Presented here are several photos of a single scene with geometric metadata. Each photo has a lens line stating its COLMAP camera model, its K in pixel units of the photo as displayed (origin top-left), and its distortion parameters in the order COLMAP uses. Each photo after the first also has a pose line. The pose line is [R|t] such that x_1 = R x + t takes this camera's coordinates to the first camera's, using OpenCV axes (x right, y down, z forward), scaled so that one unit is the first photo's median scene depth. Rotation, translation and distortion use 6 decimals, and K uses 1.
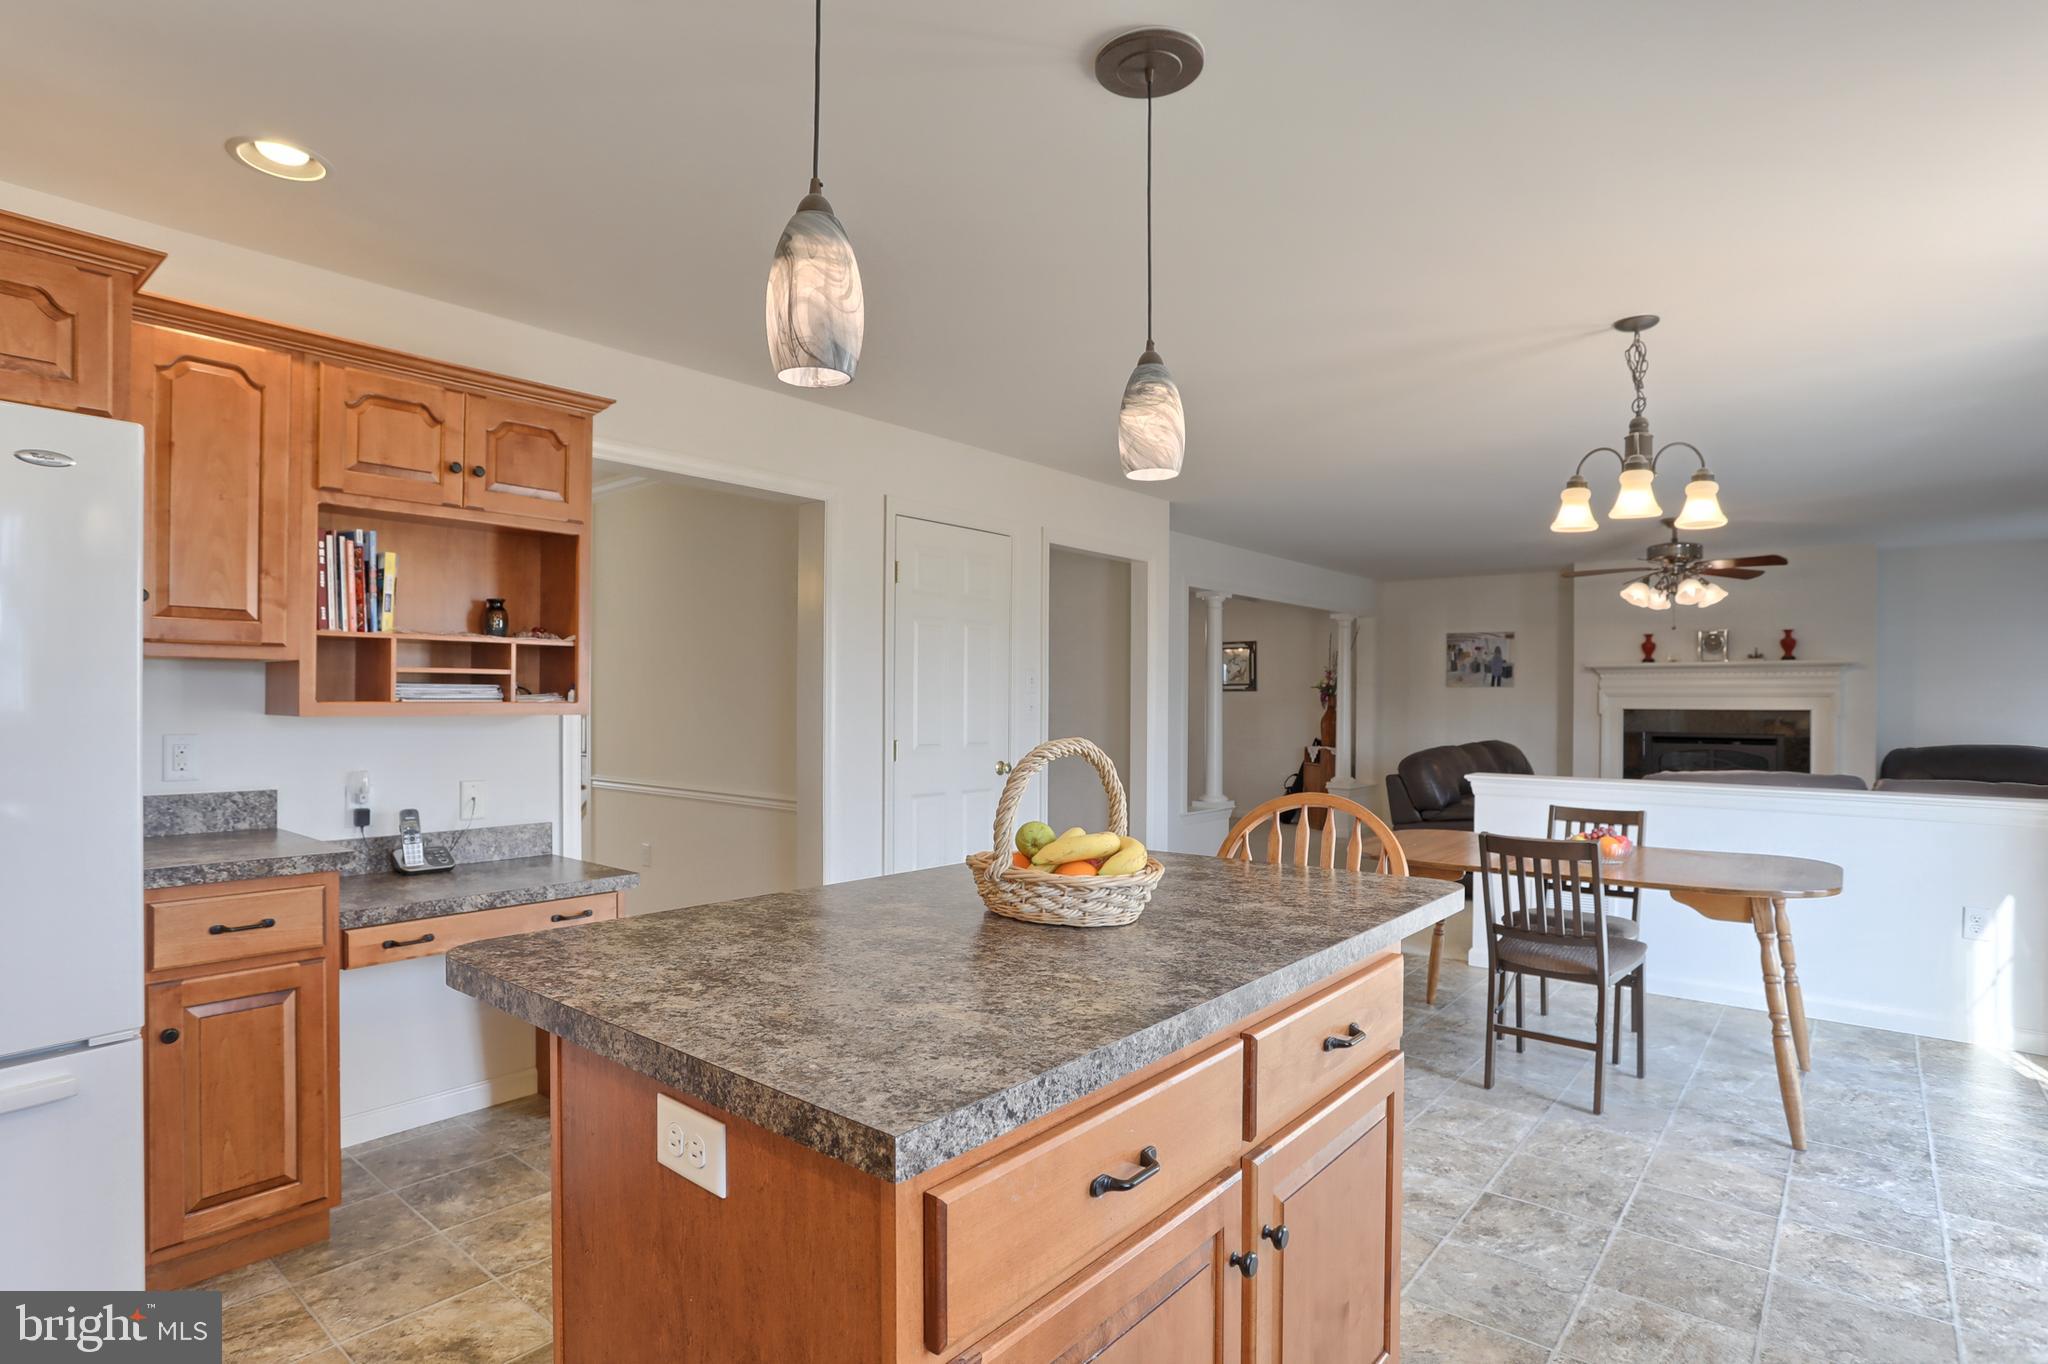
lens RADIAL K [[1057.9, 0, 1016.9], [0, 1057.9, 699.5], [0, 0, 1]] dist [-0.051933, 0.018108]
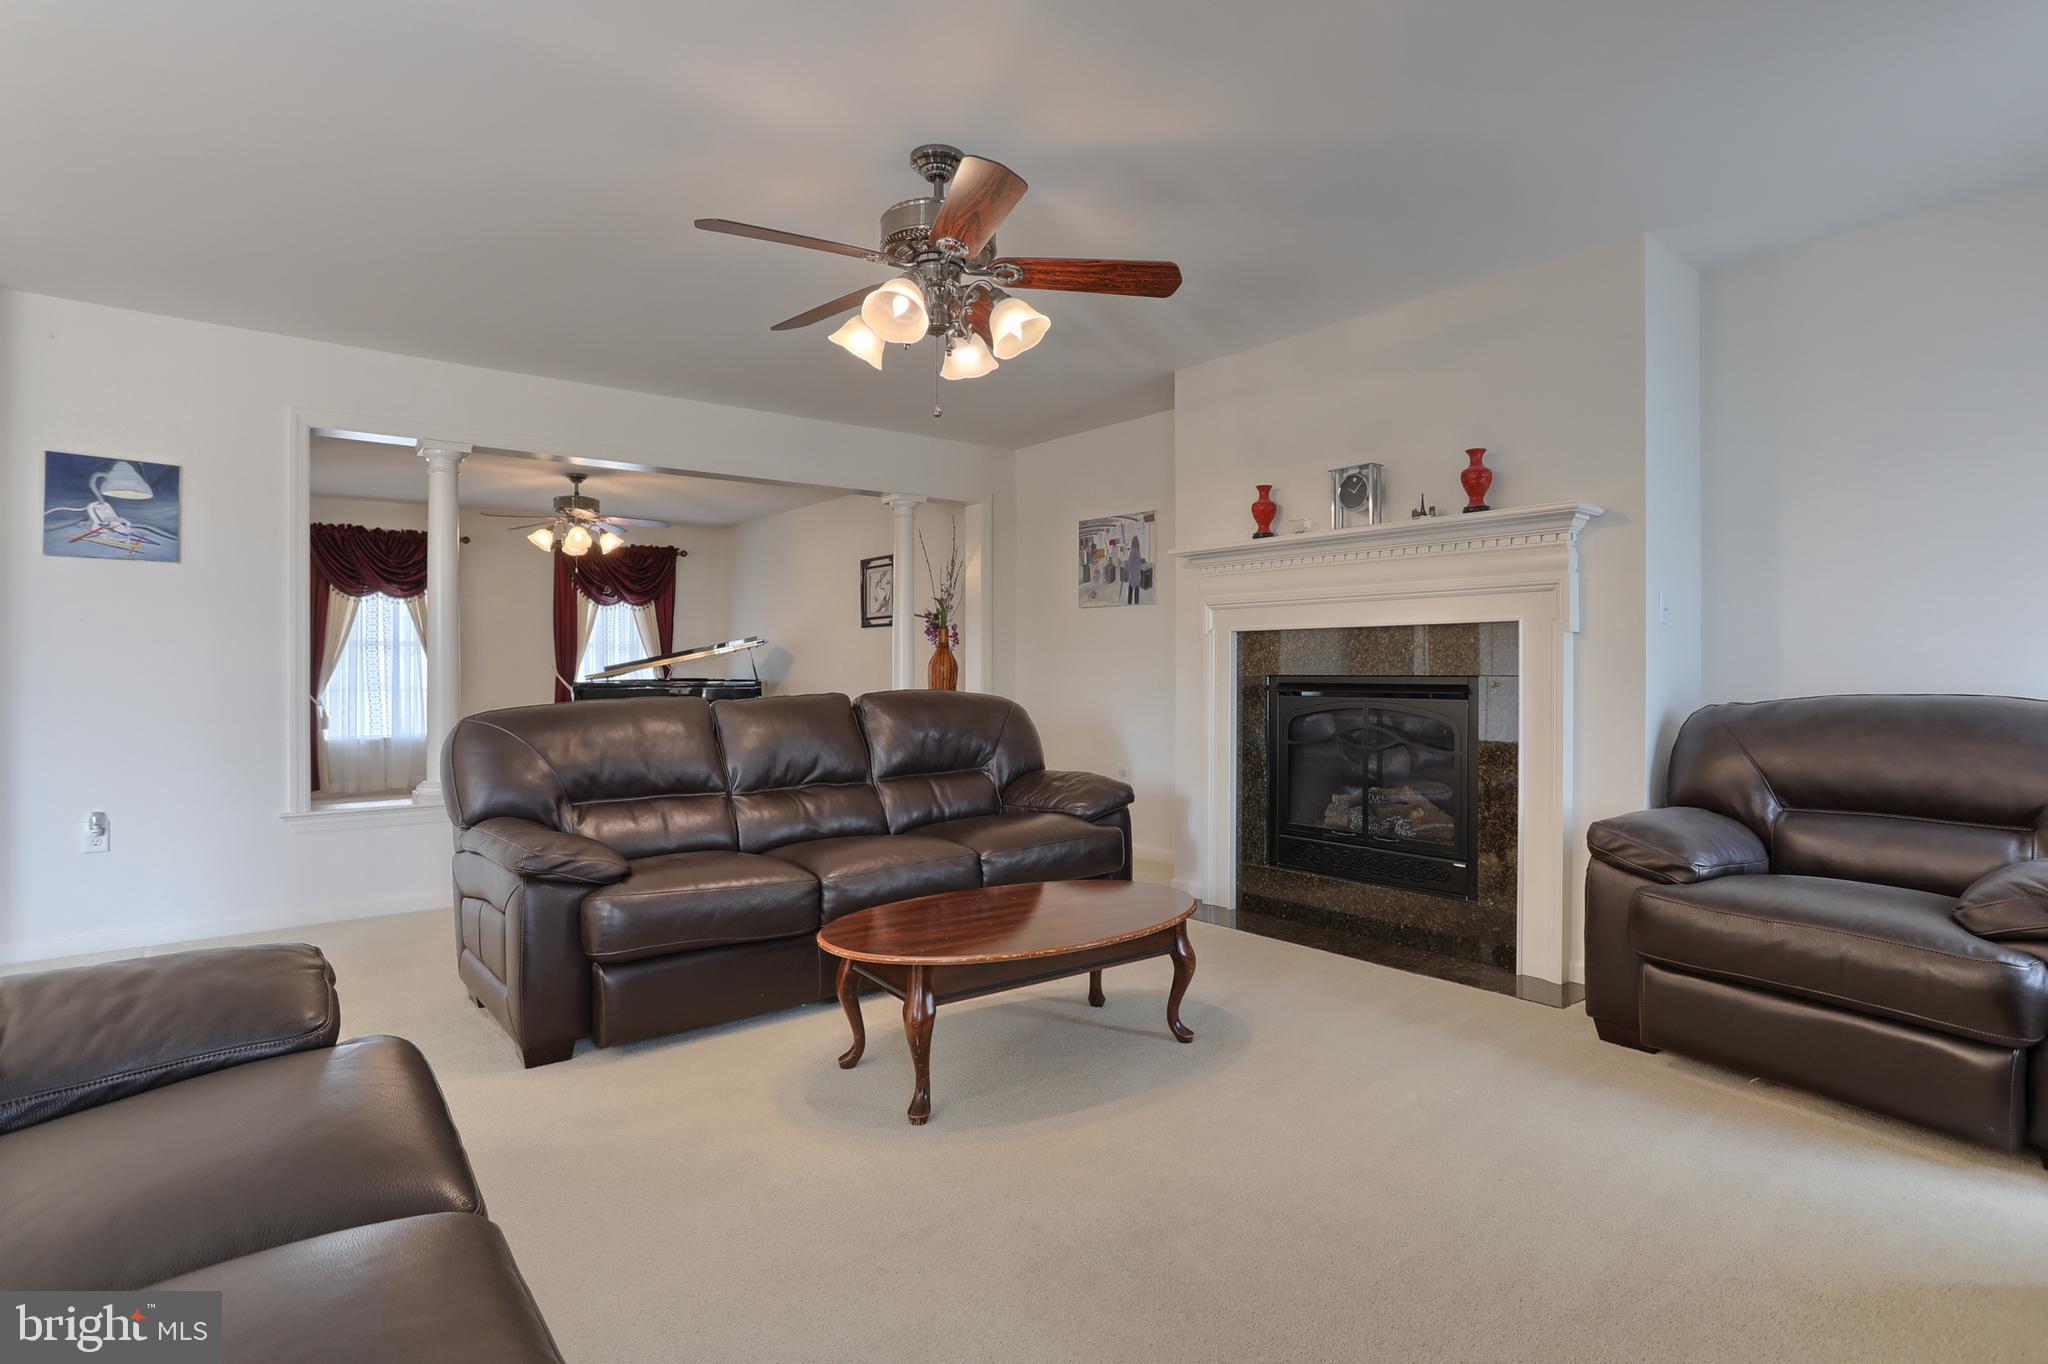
lens RADIAL K [[1027.2, 0, 998.9], [0, 1027.2, 641.9], [0, 0, 1]] dist [-0.035227, 0.001133]
pose [[0.976391, -0.012188, -0.215668, 0.511904], [0.007380, 0.999706, -0.023085, 0.022731], [0.215886, 0.020949, 0.976194, 0.411402]]
